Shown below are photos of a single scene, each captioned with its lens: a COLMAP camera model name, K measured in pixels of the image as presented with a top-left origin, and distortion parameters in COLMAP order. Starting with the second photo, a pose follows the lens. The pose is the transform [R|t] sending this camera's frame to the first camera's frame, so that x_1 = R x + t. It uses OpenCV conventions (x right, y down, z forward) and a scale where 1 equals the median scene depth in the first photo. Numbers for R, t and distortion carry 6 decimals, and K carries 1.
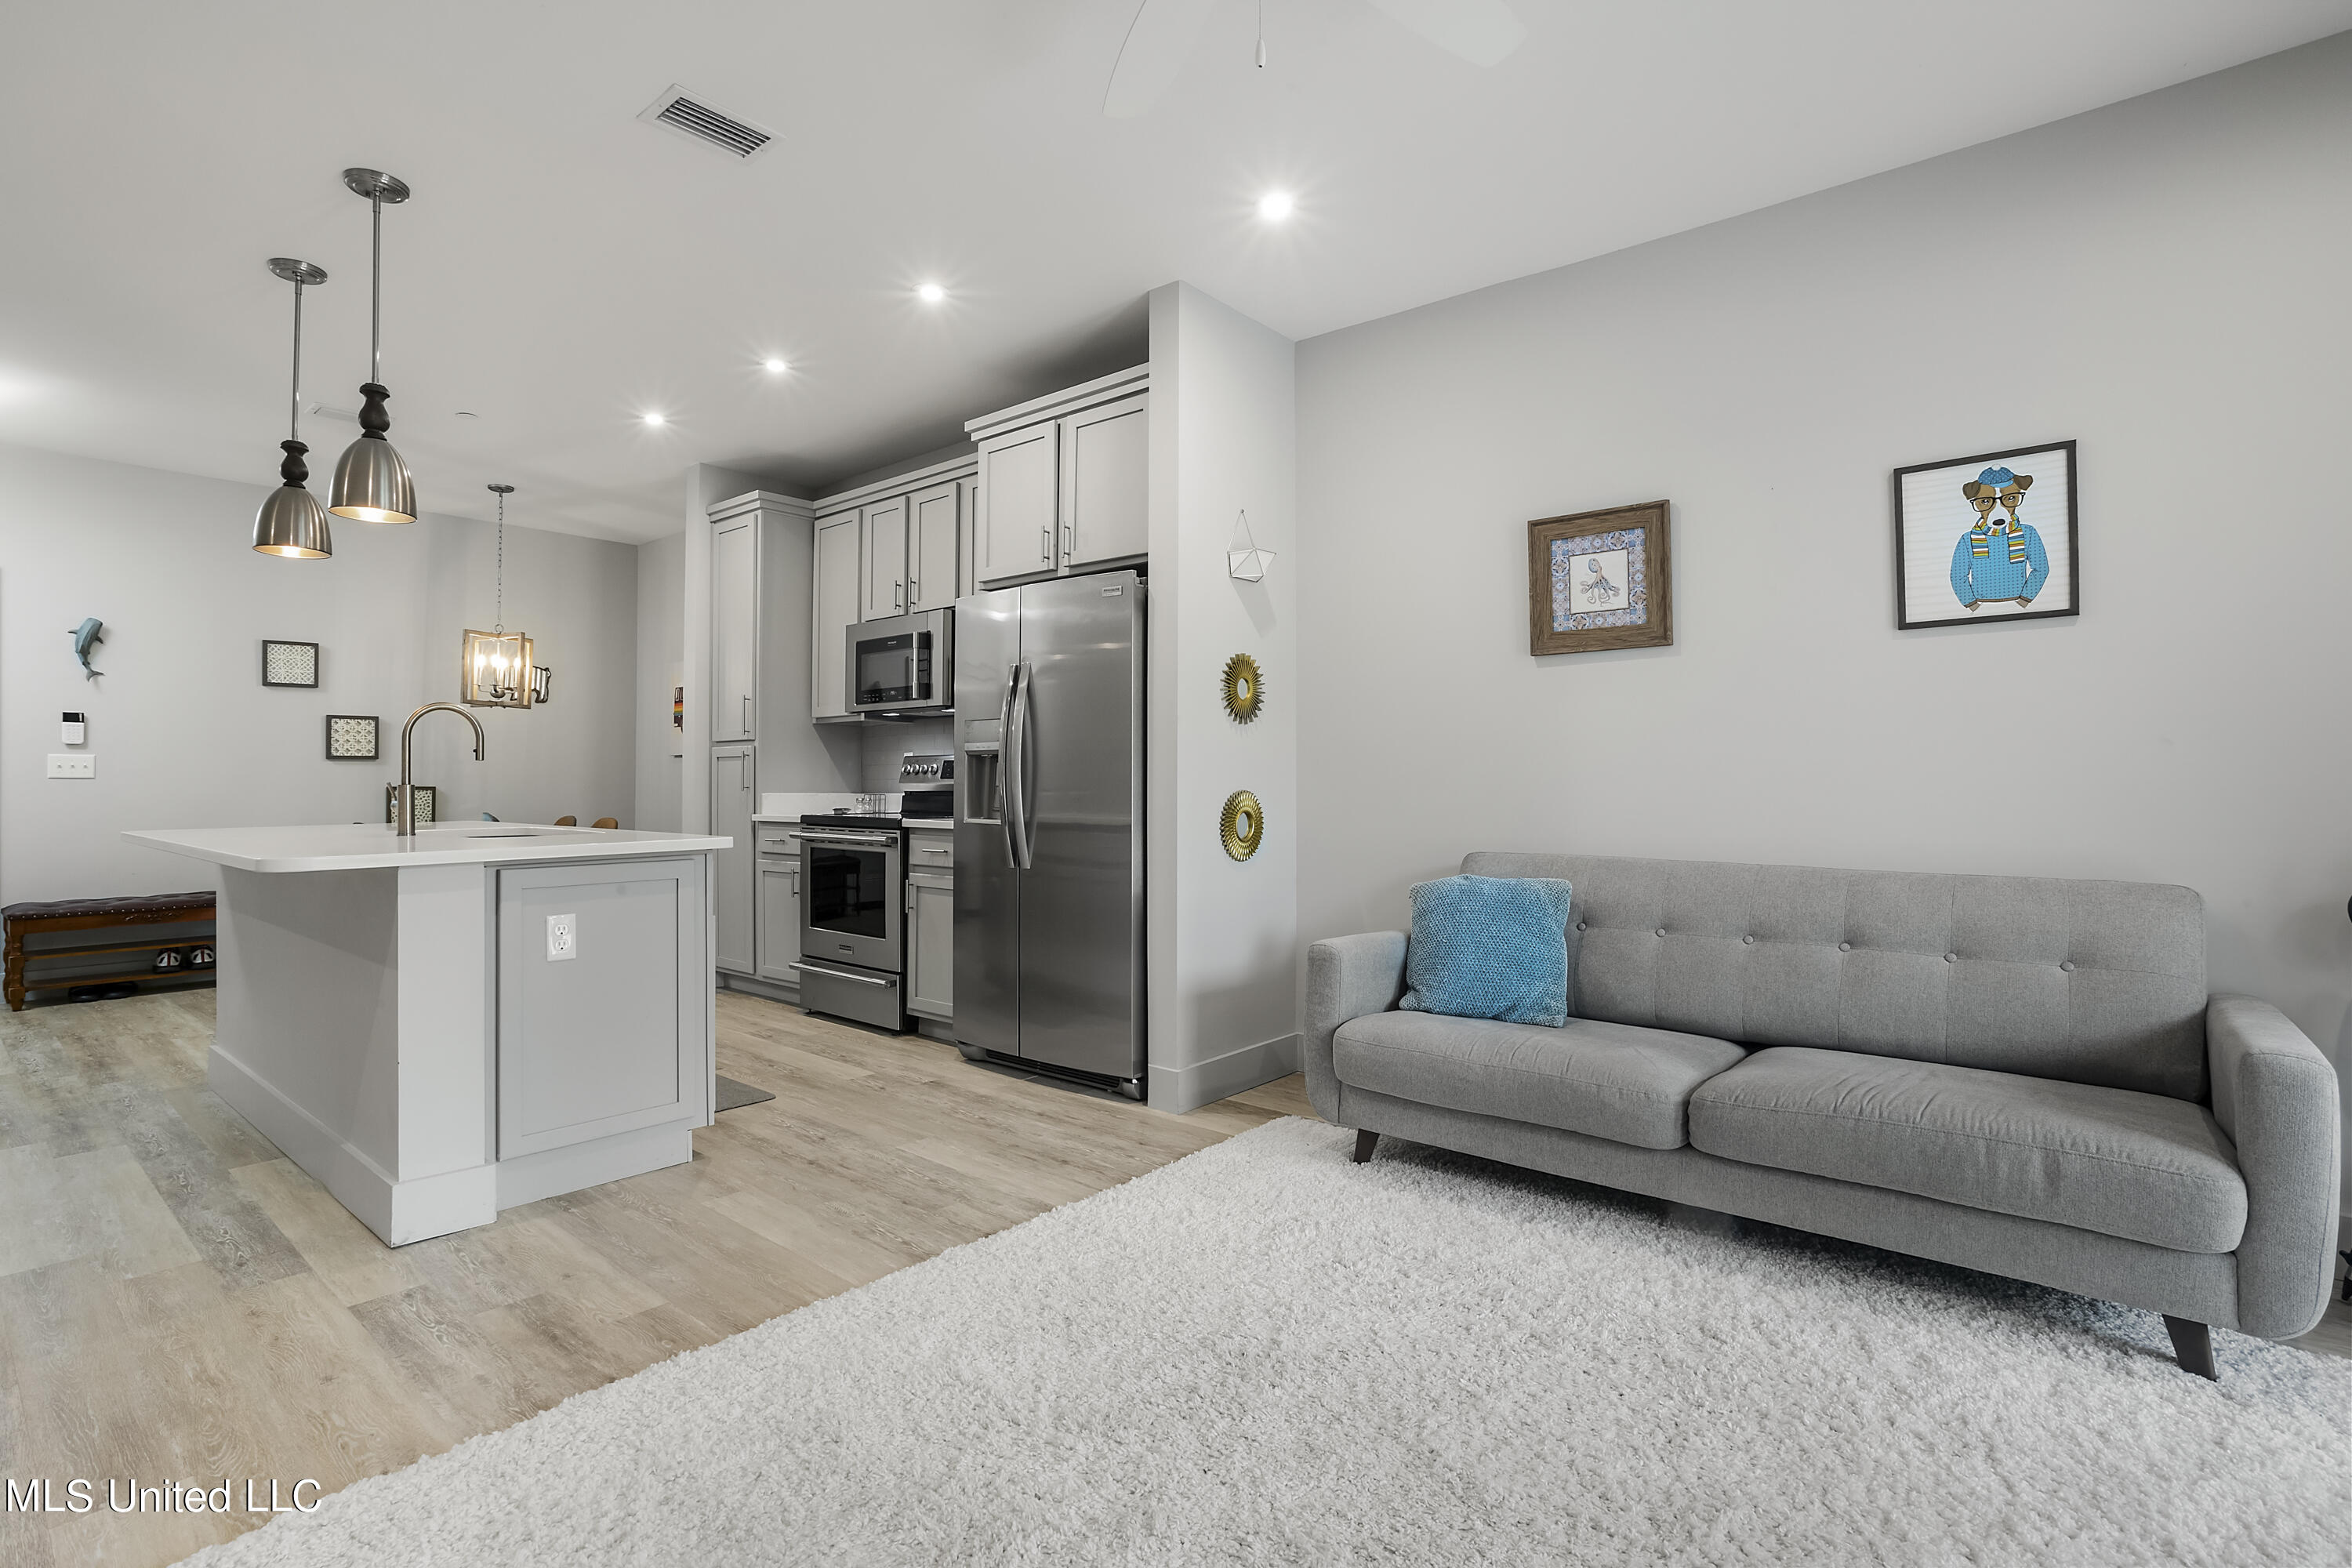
lens RADIAL K [[1128.6, 0, 1169.9], [0, 1128.6, 772.8], [0, 0, 1]] dist [-0.047830, 0.029298]
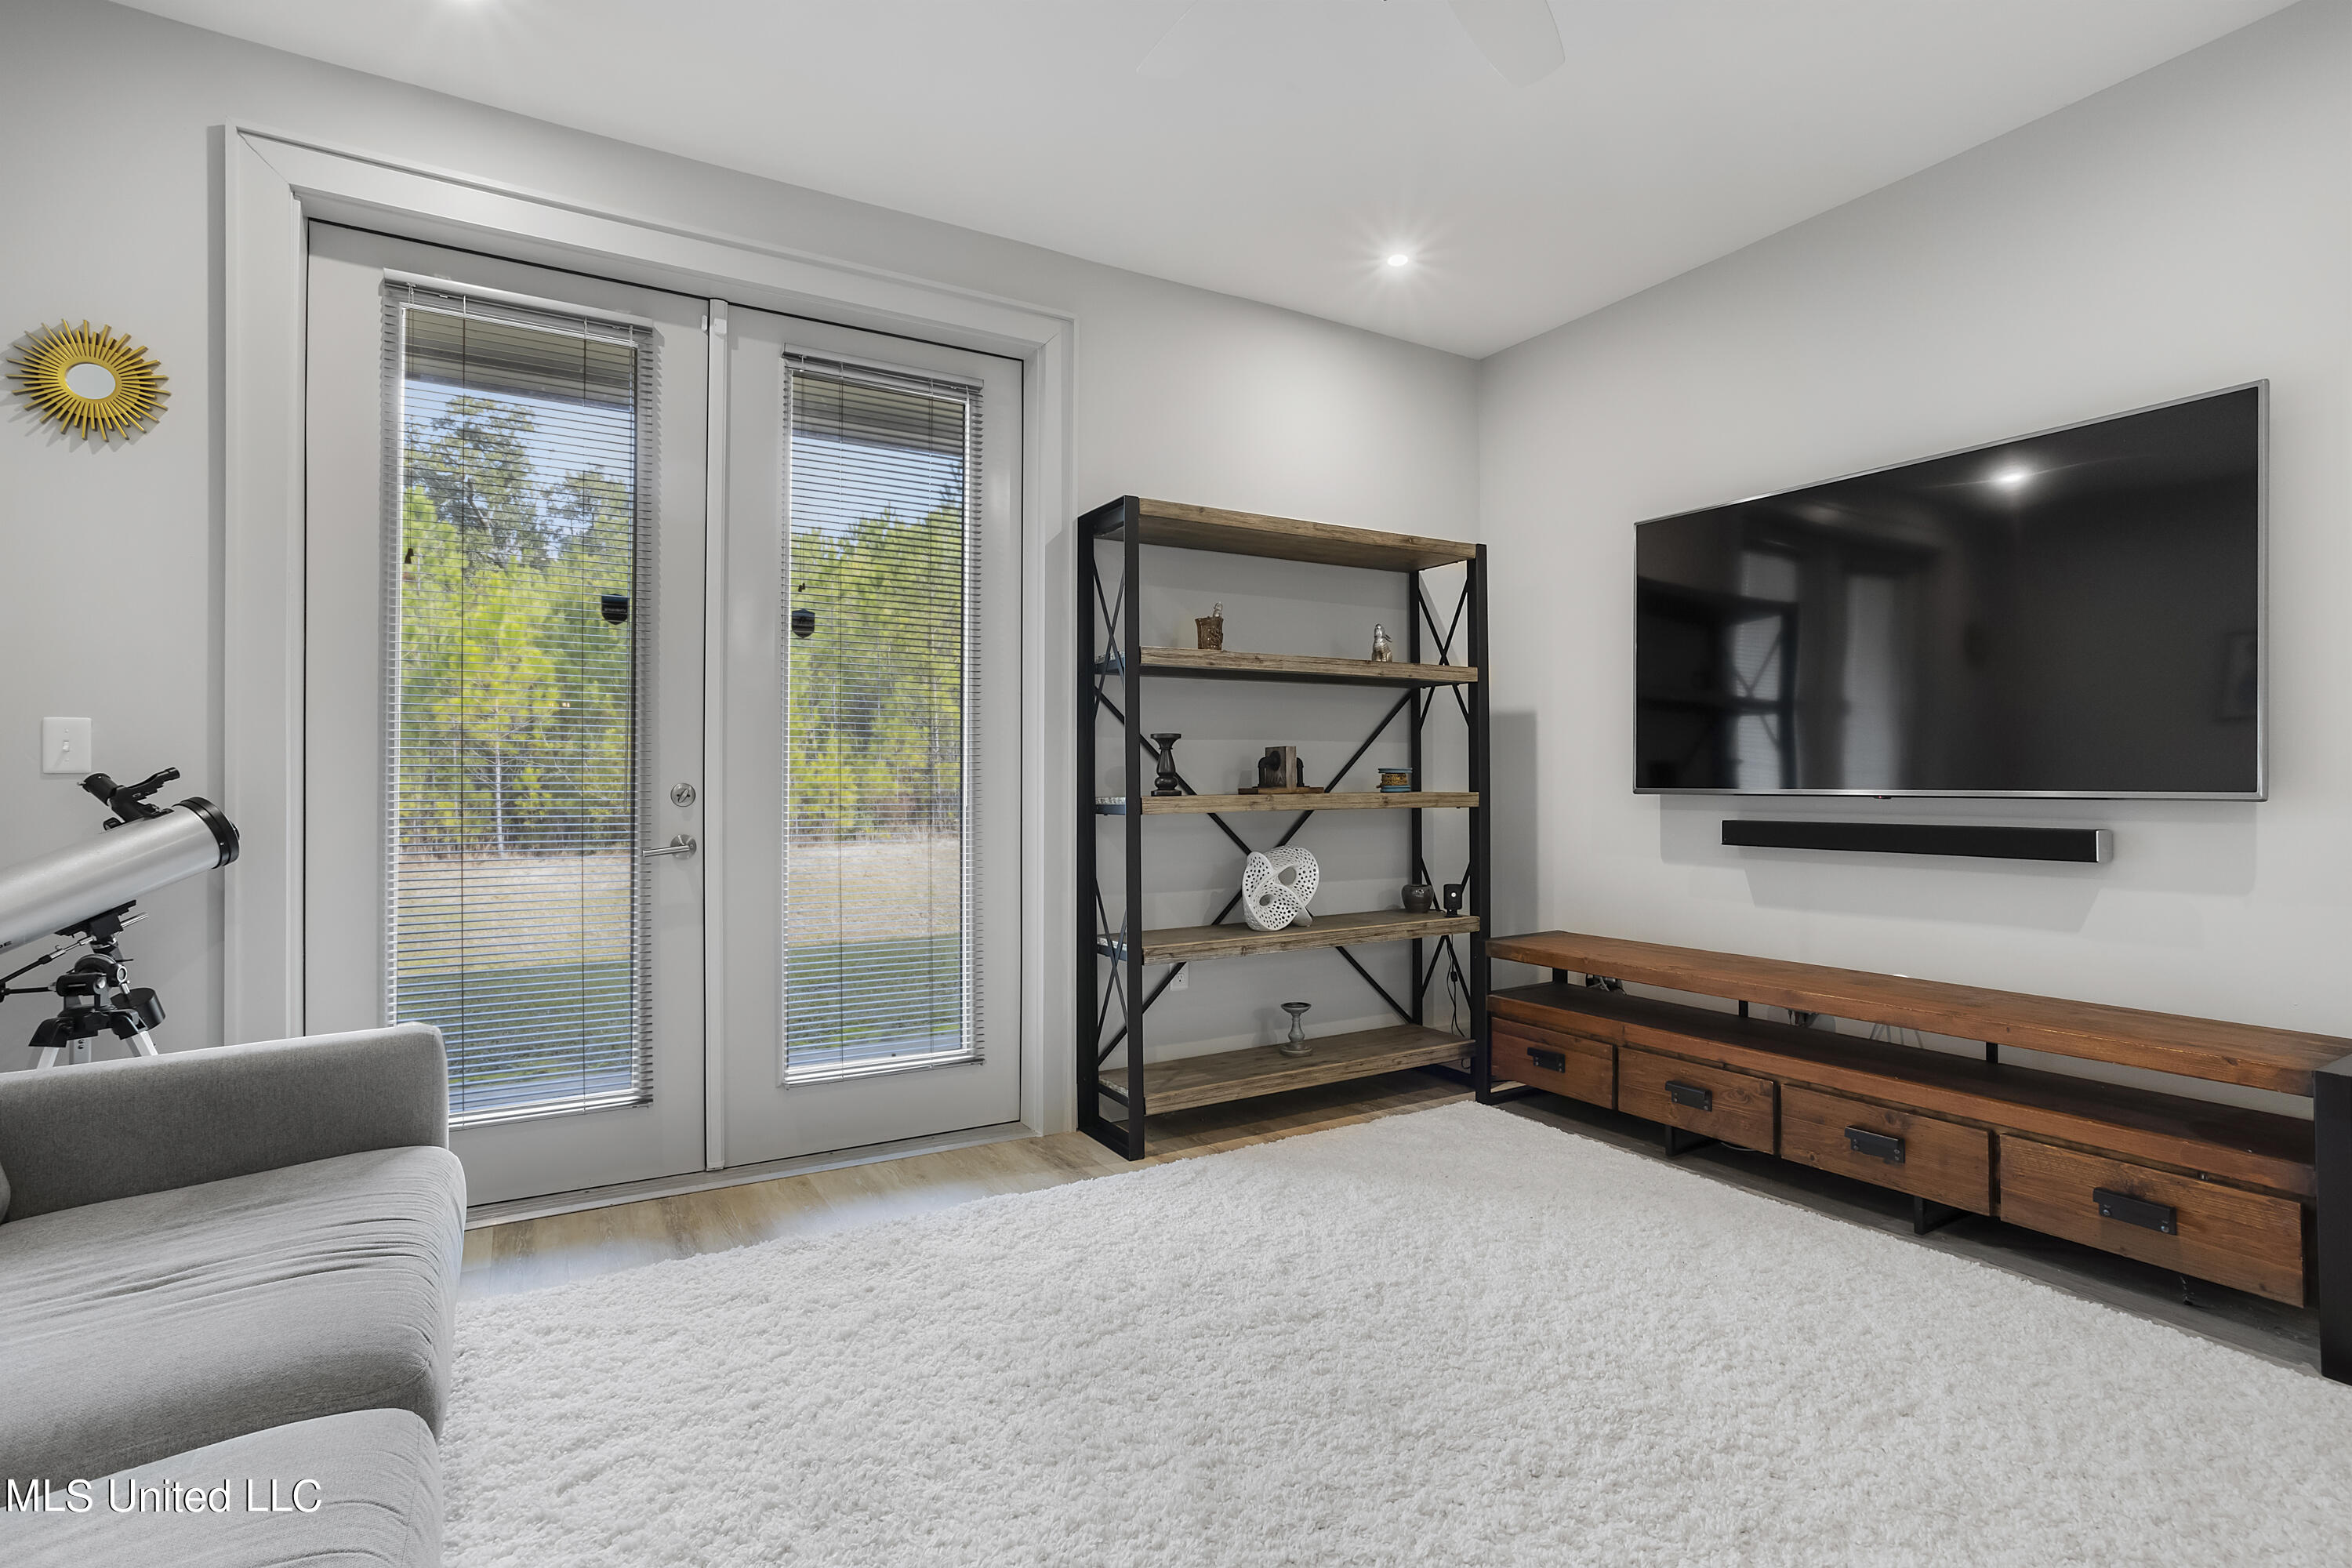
lens RADIAL K [[1128.6, 0, 1169.9], [0, 1128.6, 772.8], [0, 0, 1]] dist [-0.047830, 0.029298]
pose [[-0.944403, 0.000690, 0.328790, -0.020547], [-0.003653, 0.999914, -0.012592, 0.004661], [-0.328770, -0.013093, -0.944319, 0.738384]]
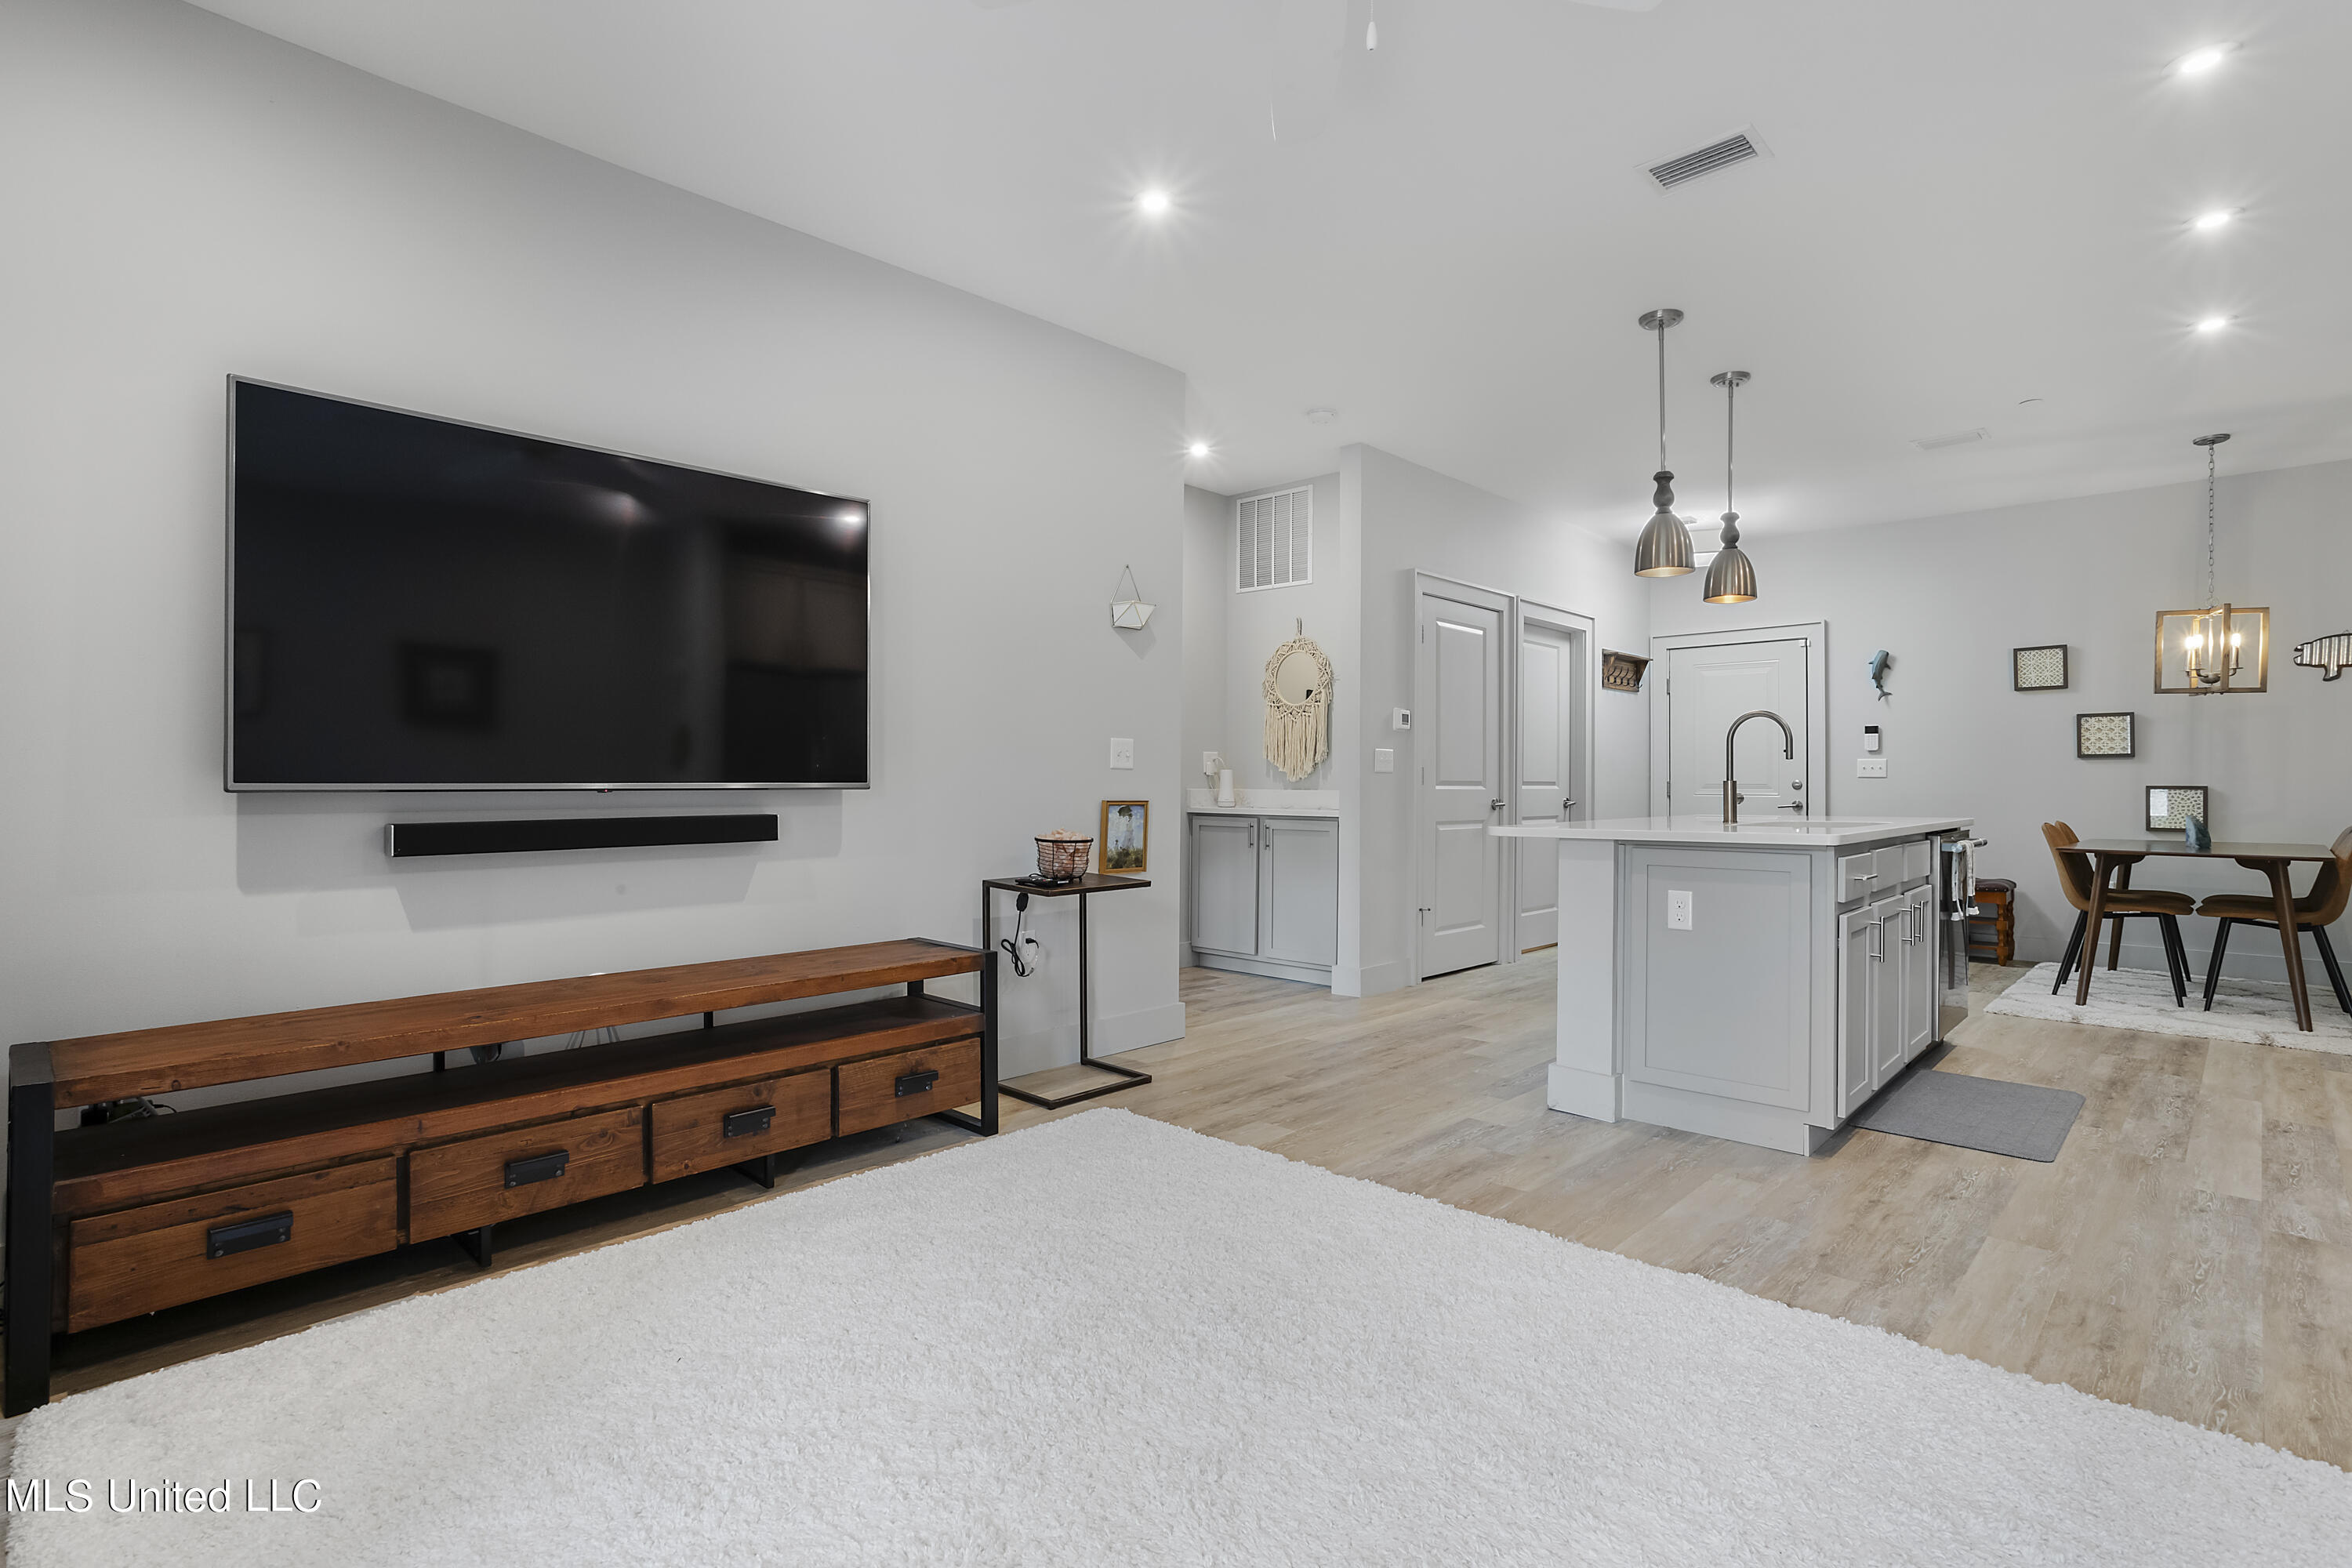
lens RADIAL K [[1128.6, 0, 1169.9], [0, 1128.6, 772.8], [0, 0, 1]] dist [-0.047830, 0.029298]
pose [[-0.065528, -0.007163, -0.997825, 0.415488], [0.005776, 0.999955, -0.007558, 0.005545], [0.997834, -0.006258, -0.065484, 0.339581]]
